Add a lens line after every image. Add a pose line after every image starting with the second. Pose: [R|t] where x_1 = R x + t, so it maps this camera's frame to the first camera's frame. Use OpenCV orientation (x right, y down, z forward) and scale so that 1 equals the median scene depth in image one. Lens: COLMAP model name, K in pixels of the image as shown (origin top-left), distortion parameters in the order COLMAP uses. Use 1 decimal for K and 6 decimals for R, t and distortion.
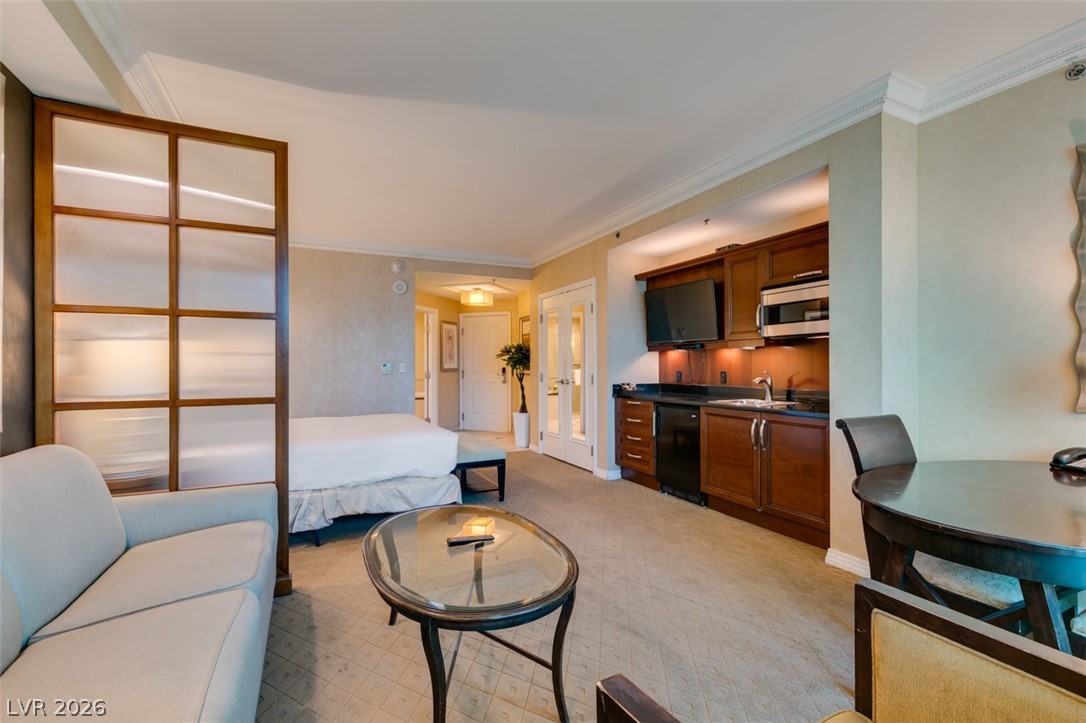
lens RADIAL K [[472.0, 0, 535.0], [0, 472.0, 362.6], [0, 0, 1]] dist [-0.001286, -0.000257]
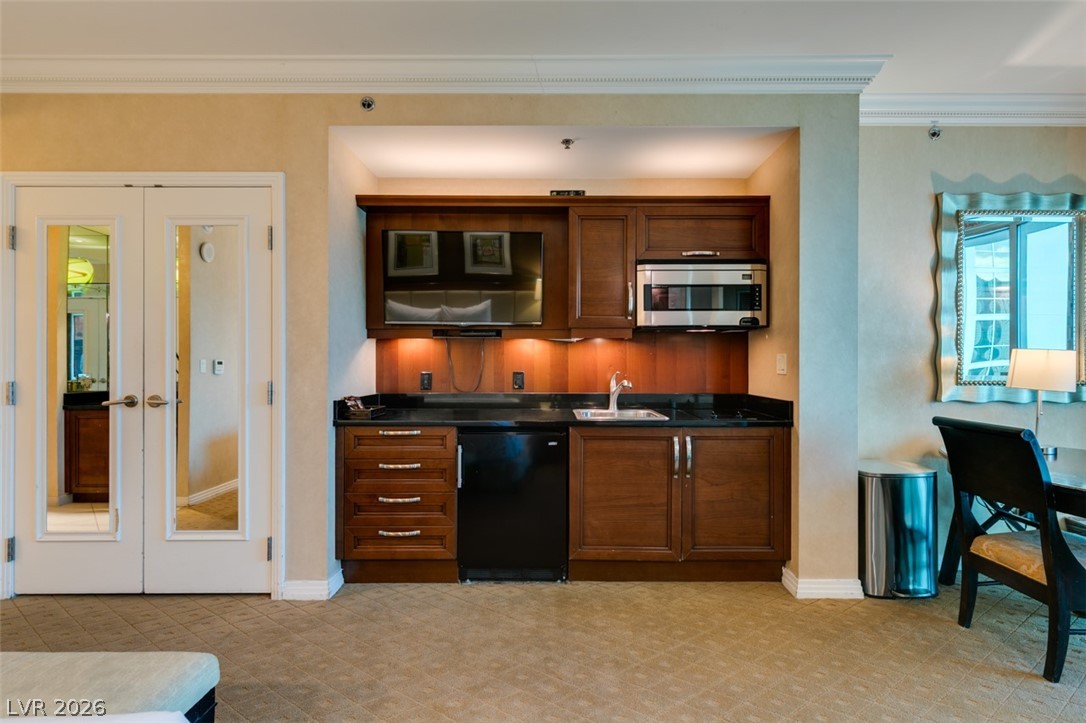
lens RADIAL K [[494.2, 0, 543.0], [0, 494.2, 361.5], [0, 0, 1]] dist [0.001372, 0.000032]
pose [[0.424862, 0.006600, 0.905234, -0.261562], [-0.008028, 0.999962, -0.003523, 0.005813], [-0.905223, -0.005771, 0.424898, 0.715038]]
